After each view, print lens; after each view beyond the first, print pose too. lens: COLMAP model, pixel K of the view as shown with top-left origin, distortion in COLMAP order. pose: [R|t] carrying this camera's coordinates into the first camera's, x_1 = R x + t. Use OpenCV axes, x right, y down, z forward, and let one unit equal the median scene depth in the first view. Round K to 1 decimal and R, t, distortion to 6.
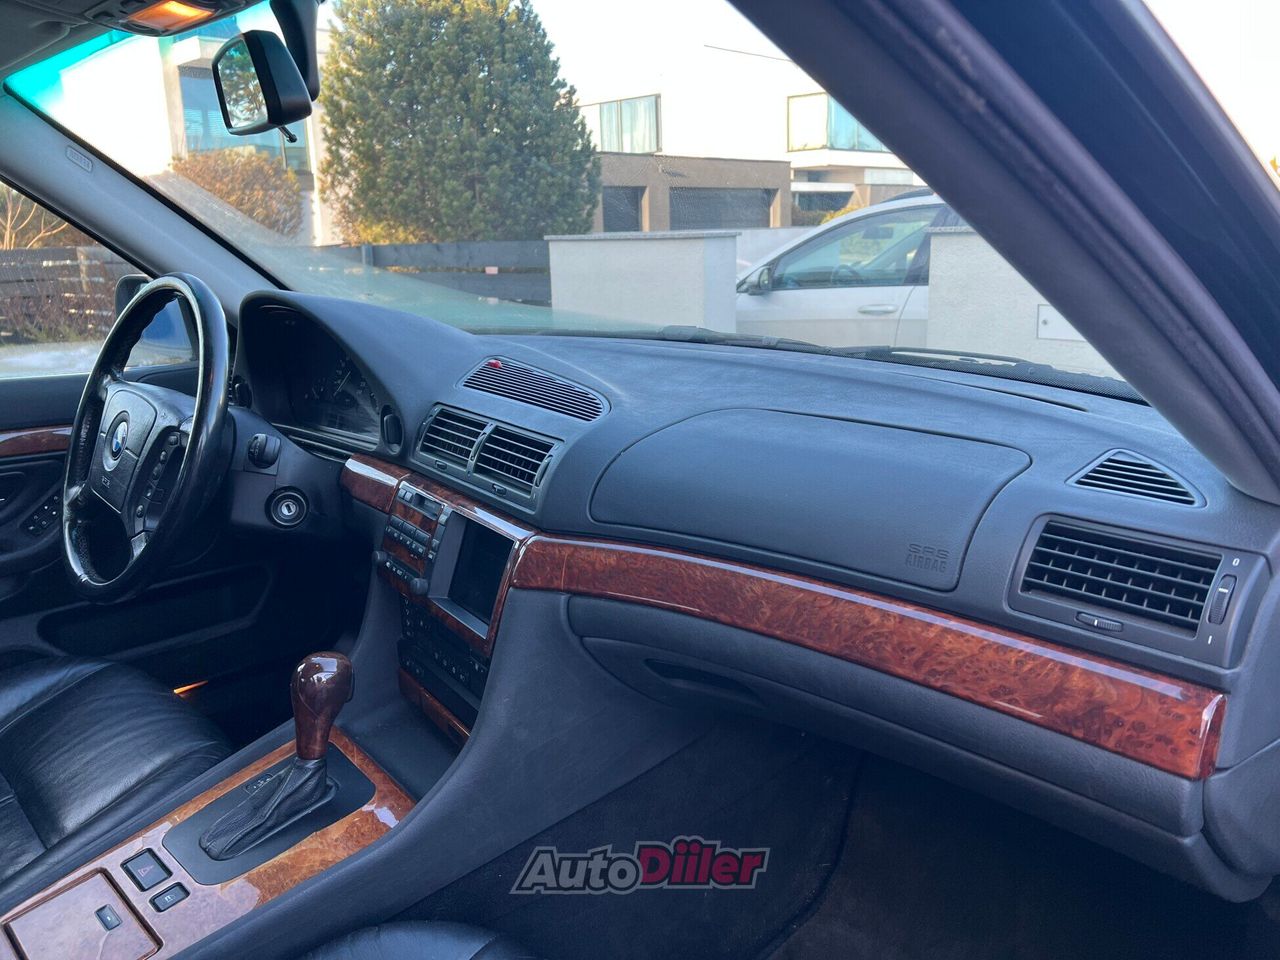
lens RADIAL K [[951.2, 0, 631.2], [0, 951.2, 480.1], [0, 0, 1]] dist [0.061840, -0.060478]
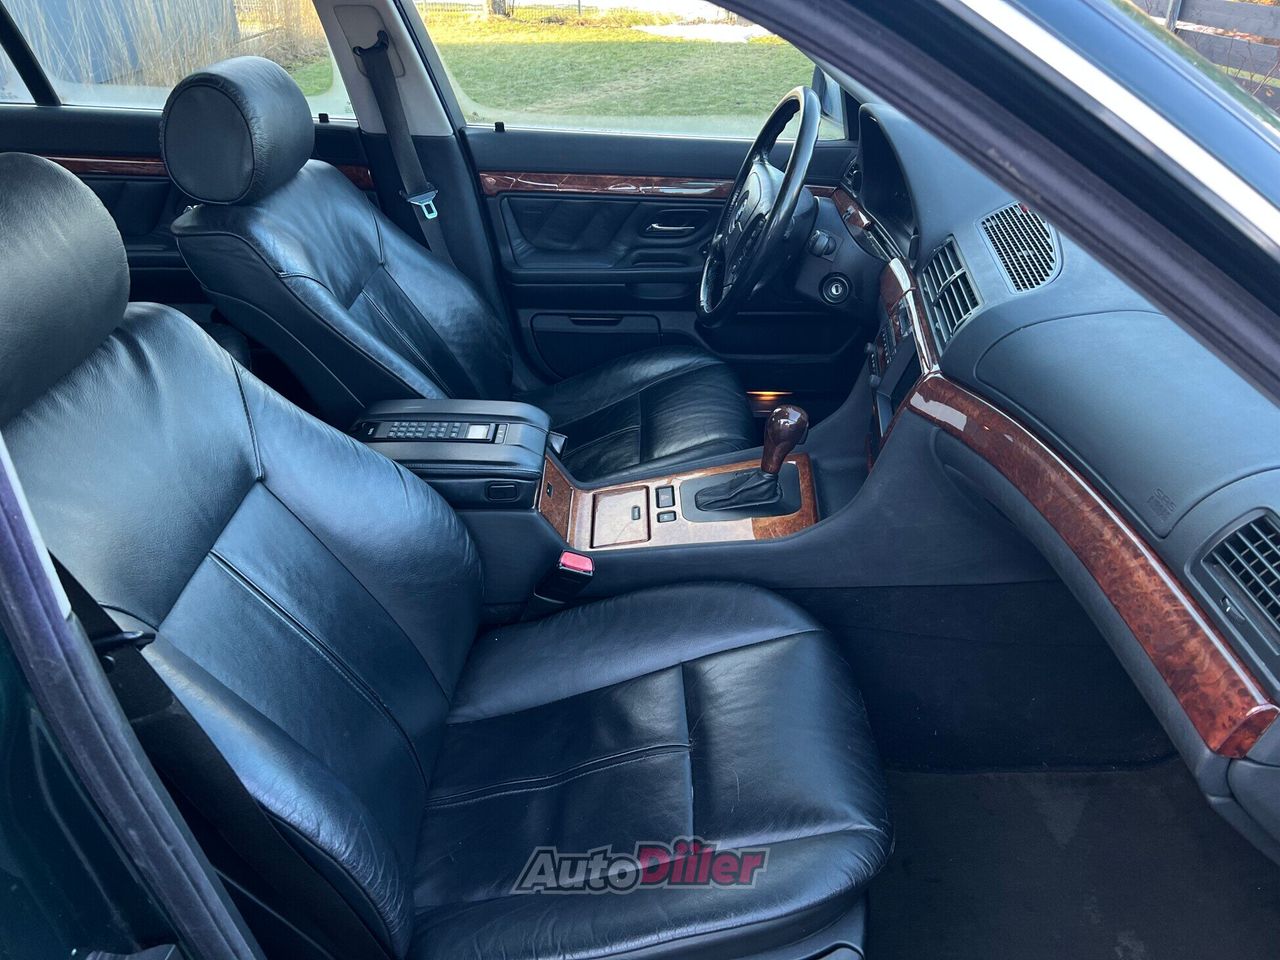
lens RADIAL K [[951.2, 0, 631.2], [0, 951.2, 480.1], [0, 0, 1]] dist [0.061840, -0.060478]
pose [[0.702850, 0.369958, -0.607564, 0.424233], [-0.177385, 0.918286, 0.353958, -0.183584], [0.688867, -0.141006, 0.711042, -0.186357]]
